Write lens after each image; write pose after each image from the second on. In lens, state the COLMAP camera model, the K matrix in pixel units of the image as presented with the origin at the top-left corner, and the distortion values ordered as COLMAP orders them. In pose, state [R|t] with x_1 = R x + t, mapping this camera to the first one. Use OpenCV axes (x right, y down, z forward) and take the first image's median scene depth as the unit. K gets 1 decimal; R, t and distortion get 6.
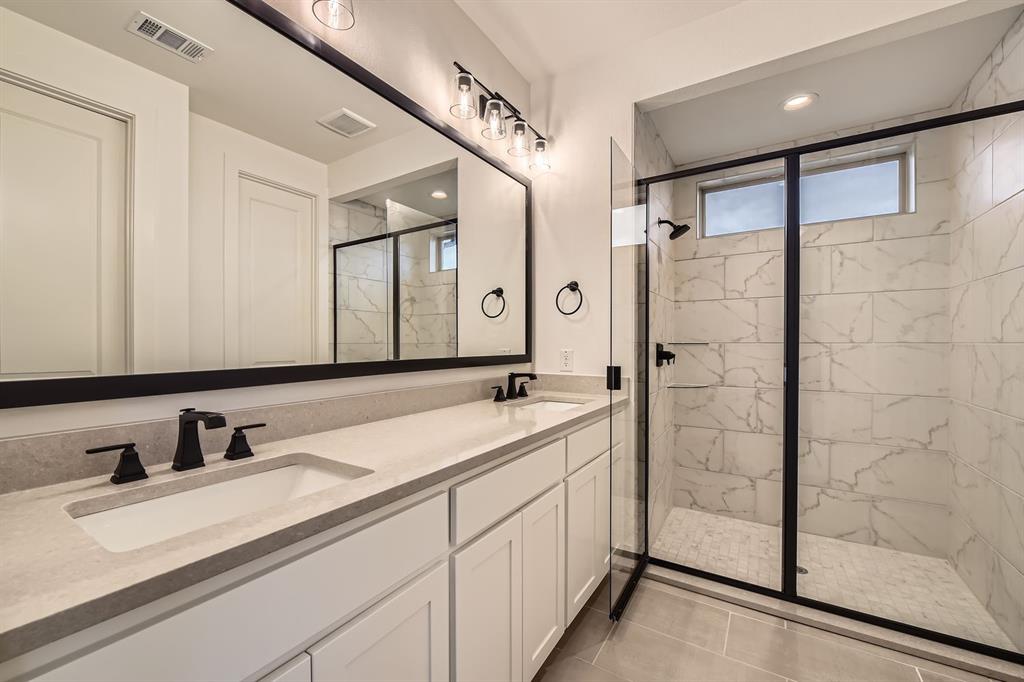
lens RADIAL K [[404.7, 0, 514.3], [0, 404.7, 342.7], [0, 0, 1]] dist [-0.005489, -0.000817]
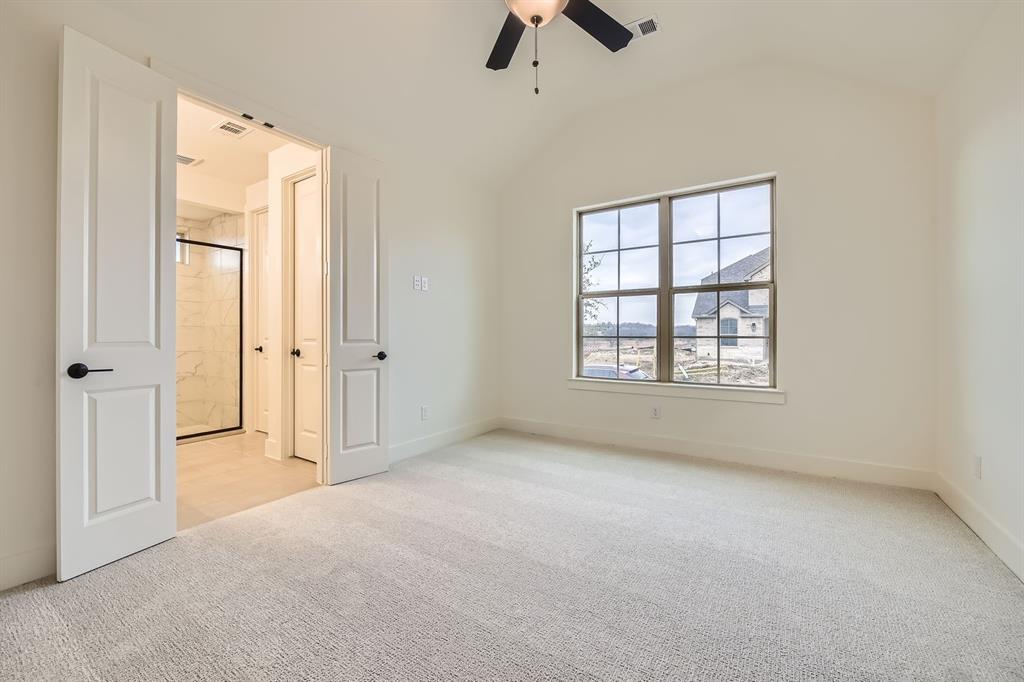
lens RADIAL K [[404.7, 0, 517.7], [0, 404.7, 342.8], [0, 0, 1]] dist [-0.005489, -0.000817]
pose [[0.011643, -0.011647, 0.999864, -1.031411], [-0.005450, 0.999917, 0.011711, 0.049034], [-0.999917, -0.005586, 0.011579, -0.704029]]
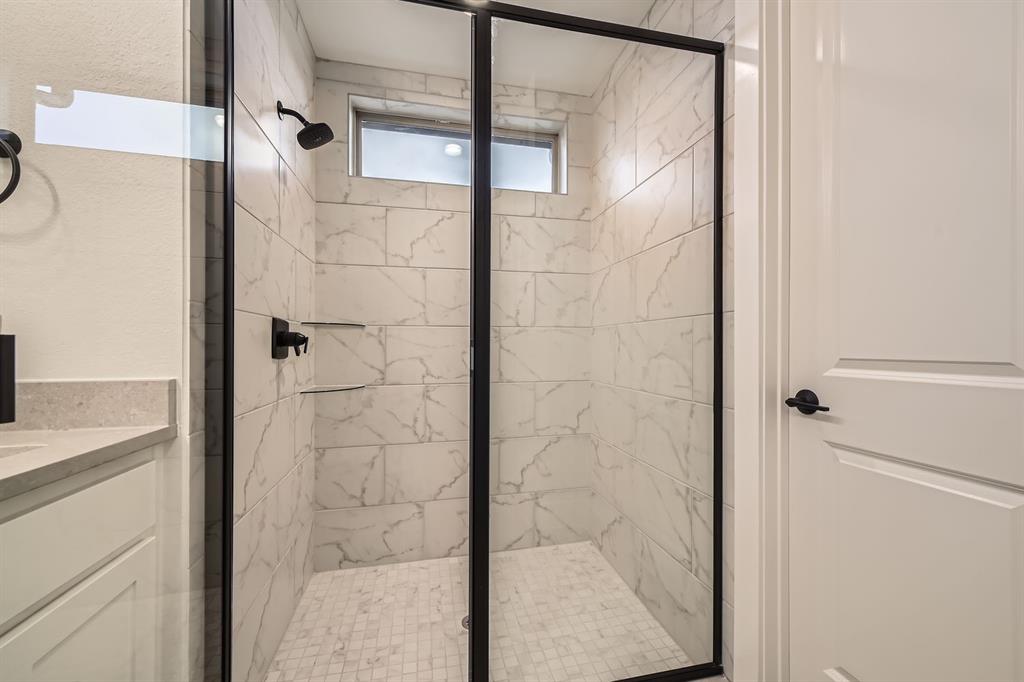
lens RADIAL K [[404.7, 0, 513.0], [0, 404.7, 343.5], [0, 0, 1]] dist [-0.005489, -0.000817]
pose [[0.716001, 0.001075, 0.698099, 0.198573], [0.001192, 0.999995, -0.002762, 0.040039], [-0.698099, 0.002810, 0.715996, 0.358910]]
